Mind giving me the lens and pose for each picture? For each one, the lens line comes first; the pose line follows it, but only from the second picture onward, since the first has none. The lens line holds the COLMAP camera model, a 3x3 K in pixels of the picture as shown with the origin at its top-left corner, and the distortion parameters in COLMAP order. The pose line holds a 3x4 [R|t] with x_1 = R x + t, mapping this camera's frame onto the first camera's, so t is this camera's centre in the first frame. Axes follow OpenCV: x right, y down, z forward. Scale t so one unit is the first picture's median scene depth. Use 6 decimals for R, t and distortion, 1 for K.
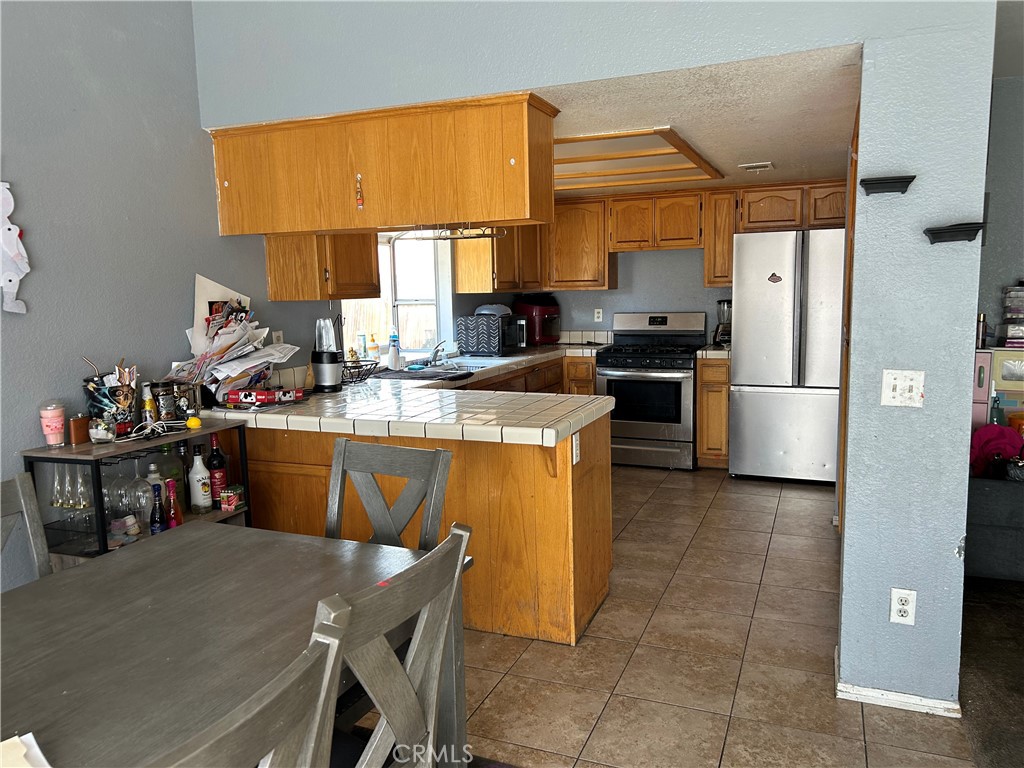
lens RADIAL K [[774.0, 0, 512.0], [0, 774.0, 384.0], [0, 0, 1]] dist [0.059590, -0.052579]
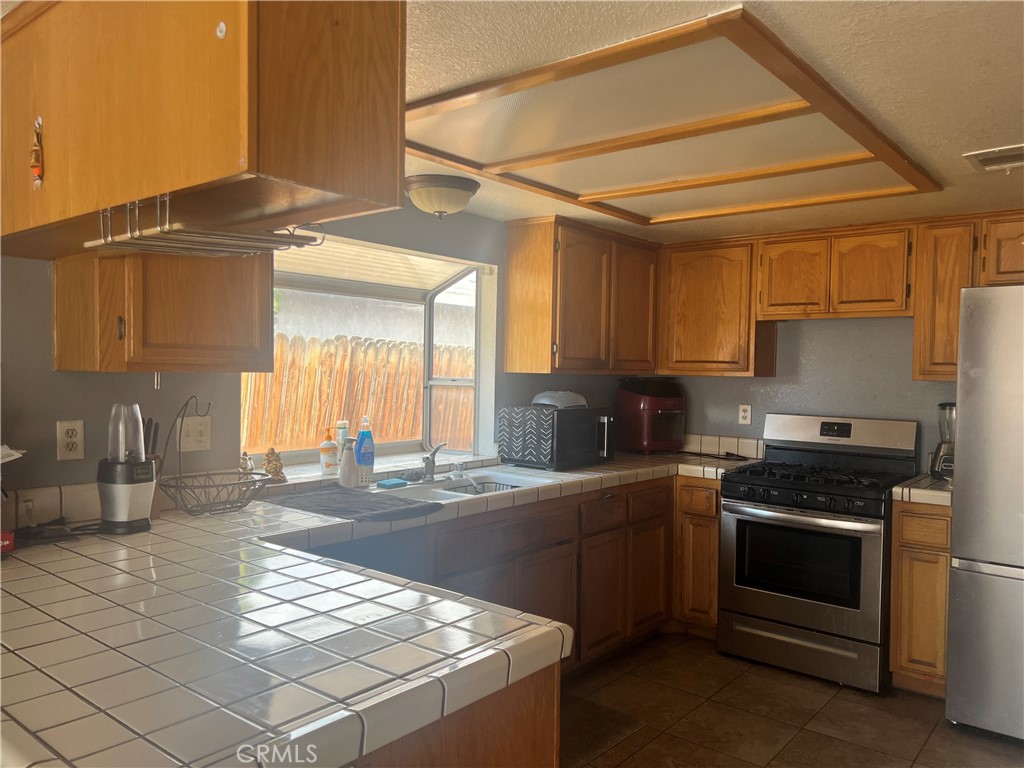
lens RADIAL K [[775.3, 0, 513.2], [0, 775.3, 386.2], [0, 0, 1]] dist [0.063585, -0.054246]
pose [[0.956648, 0.047165, -0.287402, 0.131557], [-0.075458, 0.993243, -0.088173, -0.044662], [0.281302, 0.106038, 0.953743, 0.347770]]
